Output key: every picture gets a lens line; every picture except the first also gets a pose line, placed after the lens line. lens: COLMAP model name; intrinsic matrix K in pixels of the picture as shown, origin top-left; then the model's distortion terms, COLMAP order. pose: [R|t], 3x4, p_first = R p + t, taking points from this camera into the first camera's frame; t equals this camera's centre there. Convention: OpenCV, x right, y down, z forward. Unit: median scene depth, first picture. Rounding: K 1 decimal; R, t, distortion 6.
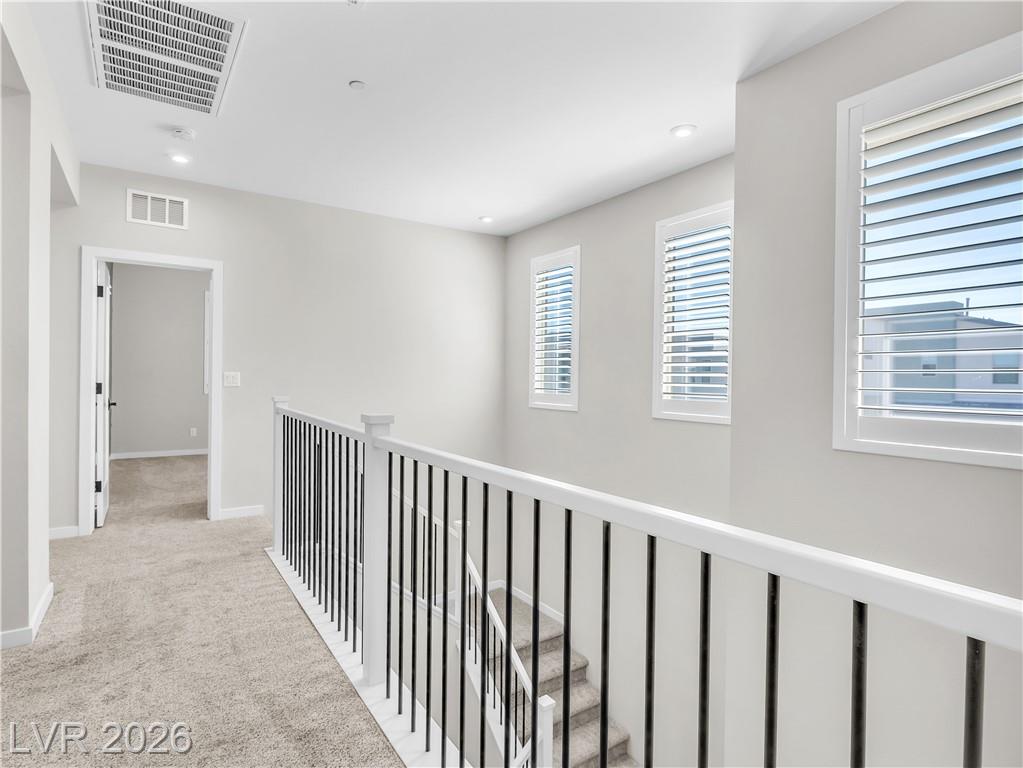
lens RADIAL K [[520.7, 0, 500.1], [0, 520.7, 382.9], [0, 0, 1]] dist [-0.003323, 0.001702]
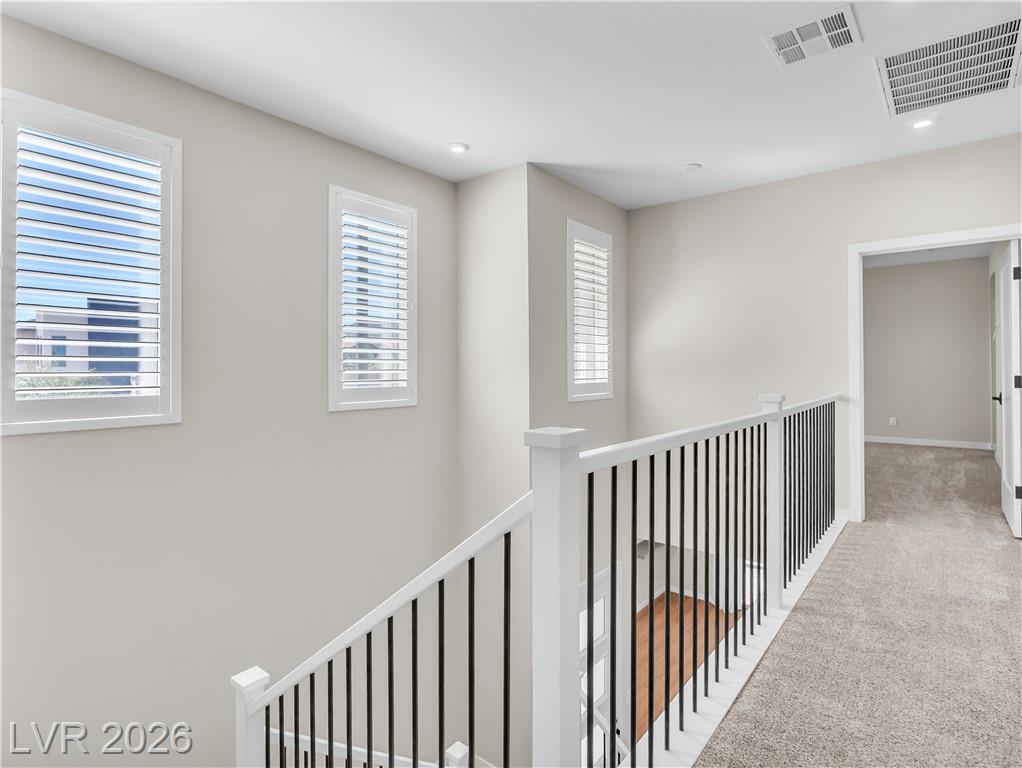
lens RADIAL K [[554.2, 0, 511.0], [0, 554.2, 384.0], [0, 0, 1]] dist [-0.002297, -0.000497]
pose [[-0.287914, -0.035325, 0.957005, -1.303426], [0.007282, 0.999210, 0.039074, -0.024706], [-0.957629, 0.018219, -0.287429, 1.908790]]
